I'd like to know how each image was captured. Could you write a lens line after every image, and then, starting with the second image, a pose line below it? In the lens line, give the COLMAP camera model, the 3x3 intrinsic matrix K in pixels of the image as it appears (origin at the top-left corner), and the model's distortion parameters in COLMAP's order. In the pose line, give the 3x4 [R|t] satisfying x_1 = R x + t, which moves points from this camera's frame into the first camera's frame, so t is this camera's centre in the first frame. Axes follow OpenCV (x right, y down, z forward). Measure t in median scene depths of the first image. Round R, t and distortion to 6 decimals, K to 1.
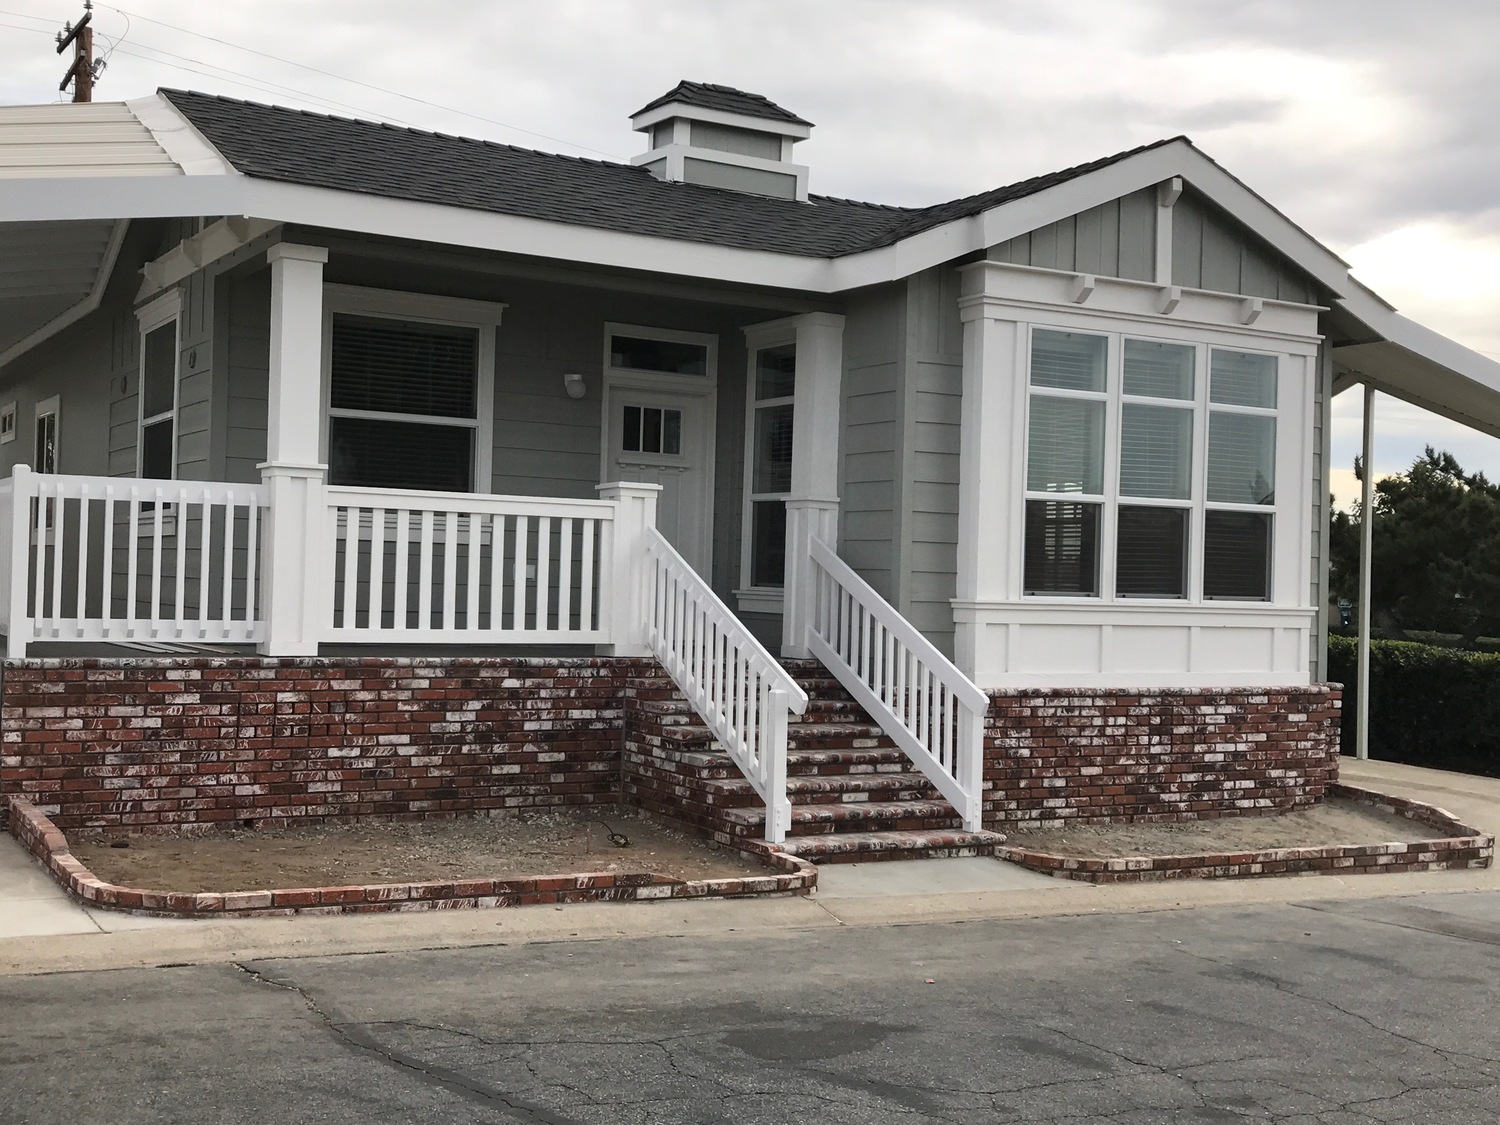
lens RADIAL K [[1762.4, 0, 750.0], [0, 1762.4, 562.5], [0, 0, 1]] dist [0.164099, -0.578291]
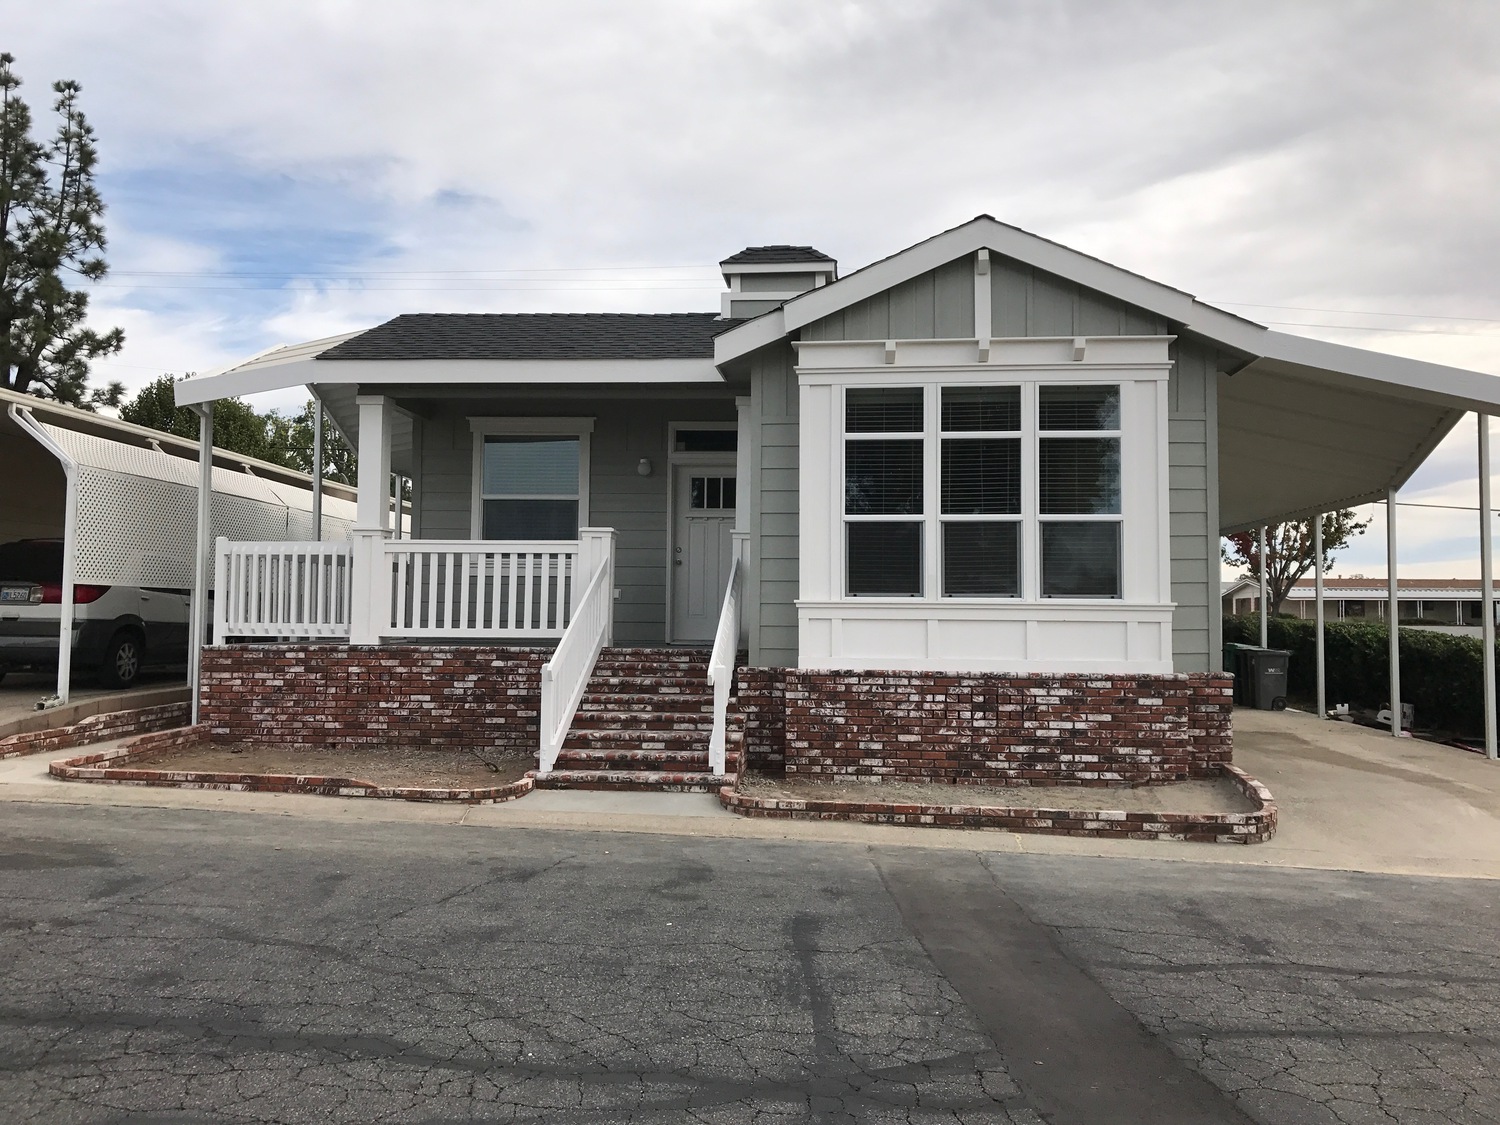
lens RADIAL K [[1217.5, 0, 750.0], [0, 1217.5, 562.5], [0, 0, 1]] dist [0.164668, -0.570537]
pose [[0.817958, -0.048409, -0.573237, 0.604804], [0.020525, 0.998274, -0.055016, 0.040967], [0.574912, 0.033235, 0.817540, 0.242311]]
